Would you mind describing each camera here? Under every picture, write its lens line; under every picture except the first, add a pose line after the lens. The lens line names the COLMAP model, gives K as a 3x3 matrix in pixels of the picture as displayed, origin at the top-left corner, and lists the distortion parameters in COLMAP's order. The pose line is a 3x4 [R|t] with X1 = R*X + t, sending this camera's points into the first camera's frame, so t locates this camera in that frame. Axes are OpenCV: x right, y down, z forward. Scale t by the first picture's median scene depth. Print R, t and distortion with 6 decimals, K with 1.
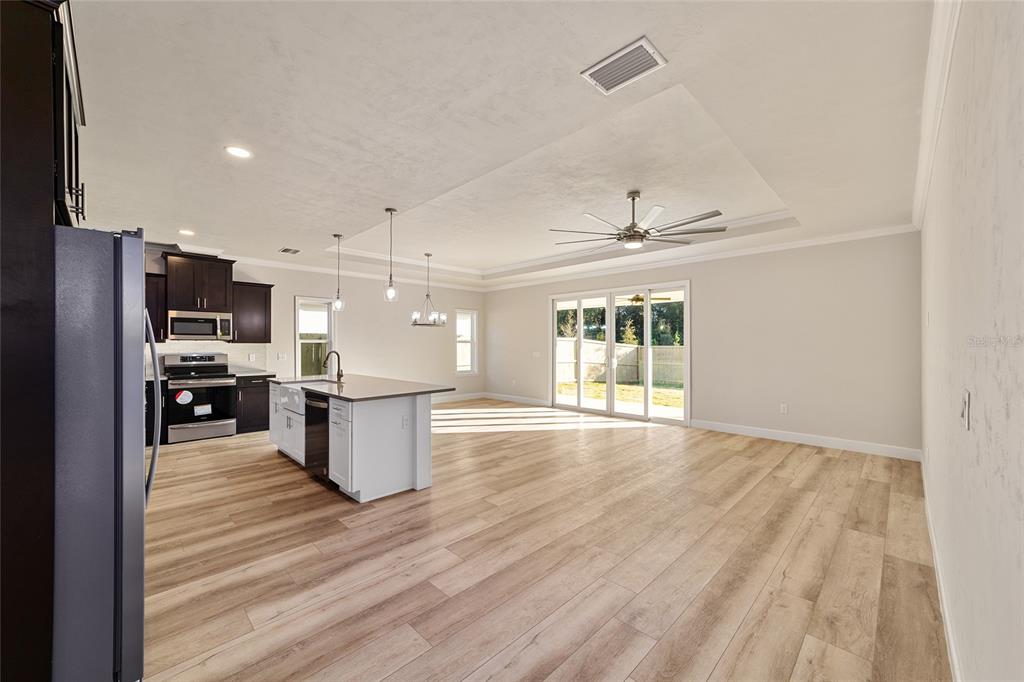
lens RADIAL K [[395.6, 0, 509.6], [0, 395.6, 342.0], [0, 0, 1]] dist [-0.007651, 0.002214]
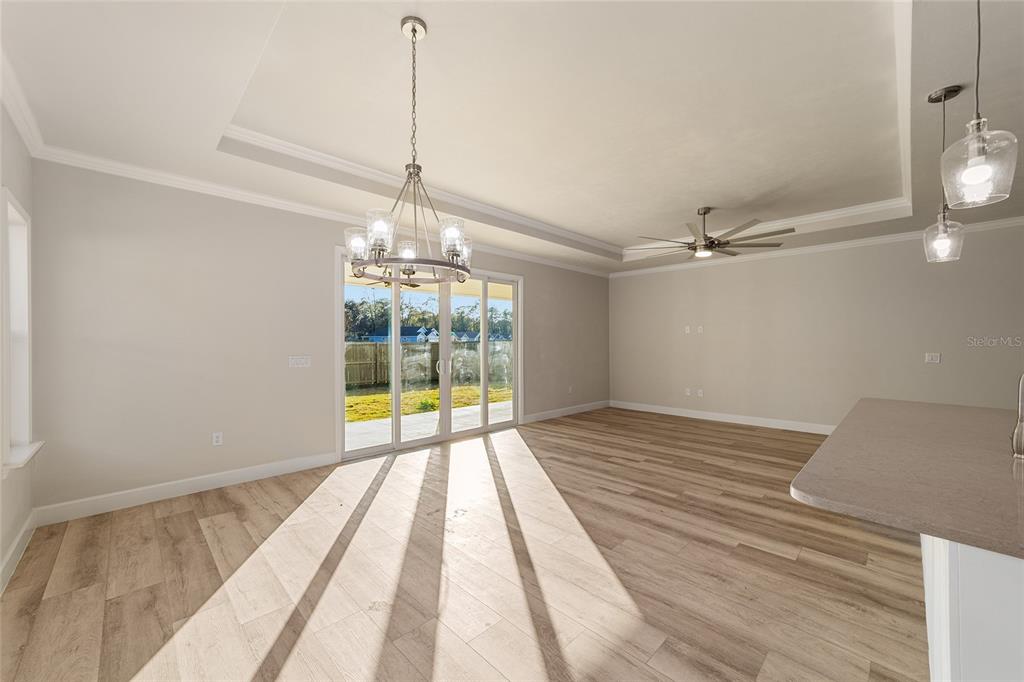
lens RADIAL K [[395.6, 0, 509.8], [0, 395.6, 342.5], [0, 0, 1]] dist [-0.007651, 0.002214]
pose [[0.020640, 0.021472, 0.999556, -0.650430], [0.003556, 0.999761, -0.021550, 0.030836], [-0.999781, 0.003999, 0.020559, 1.232623]]
